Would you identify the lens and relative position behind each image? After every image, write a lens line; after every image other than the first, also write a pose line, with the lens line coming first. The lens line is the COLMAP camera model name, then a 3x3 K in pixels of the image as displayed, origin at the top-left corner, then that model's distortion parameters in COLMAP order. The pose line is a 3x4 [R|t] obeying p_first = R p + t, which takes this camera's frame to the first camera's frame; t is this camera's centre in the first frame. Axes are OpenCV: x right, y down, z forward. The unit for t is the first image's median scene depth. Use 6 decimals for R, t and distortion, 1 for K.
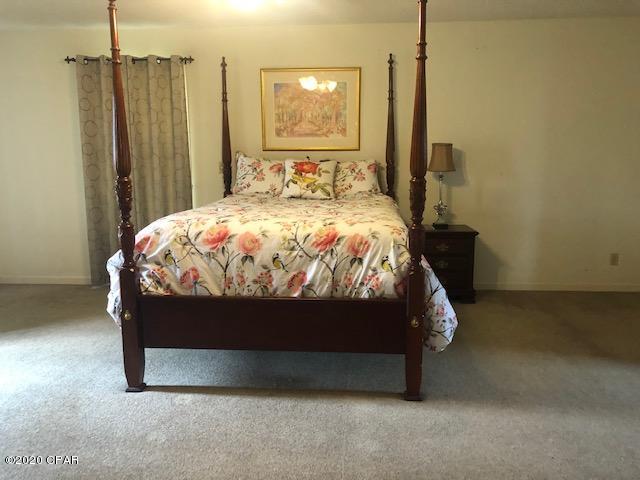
lens RADIAL K [[523.0, 0, 320.4], [0, 523.0, 240.8], [0, 0, 1]] dist [0.037246, -0.039867]
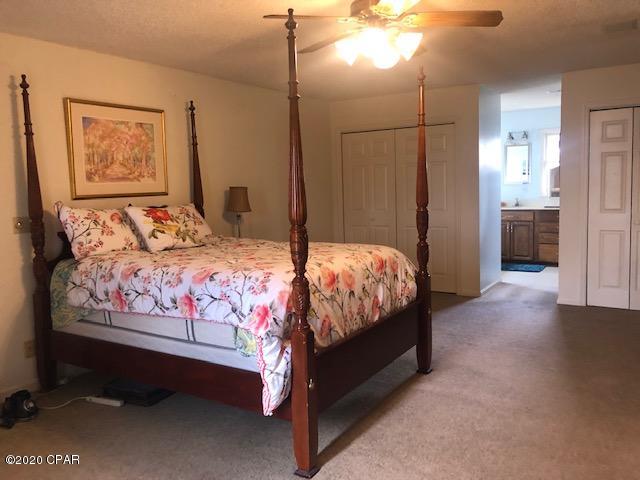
lens RADIAL K [[523.0, 0, 322.5], [0, 523.0, 236.4], [0, 0, 1]] dist [0.037246, -0.039867]
pose [[0.474739, -0.099507, 0.874483, -0.648371], [0.180750, 0.983432, 0.013779, -0.063016], [-0.861366, 0.151522, 0.484860, 0.315428]]
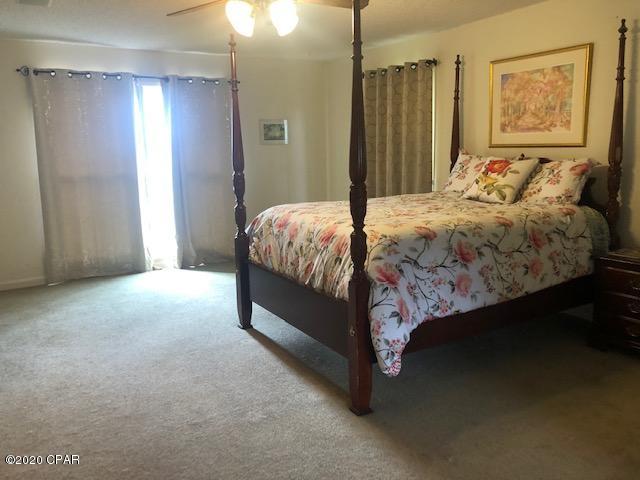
lens RADIAL K [[523.0, 0, 335.1], [0, 523.0, 243.2], [0, 0, 1]] dist [0.037246, -0.039867]
pose [[0.592496, 0.142417, -0.792884, 0.523768], [-0.122455, 0.988733, 0.086089, -0.049829], [0.796212, 0.046085, 0.603261, 0.217822]]
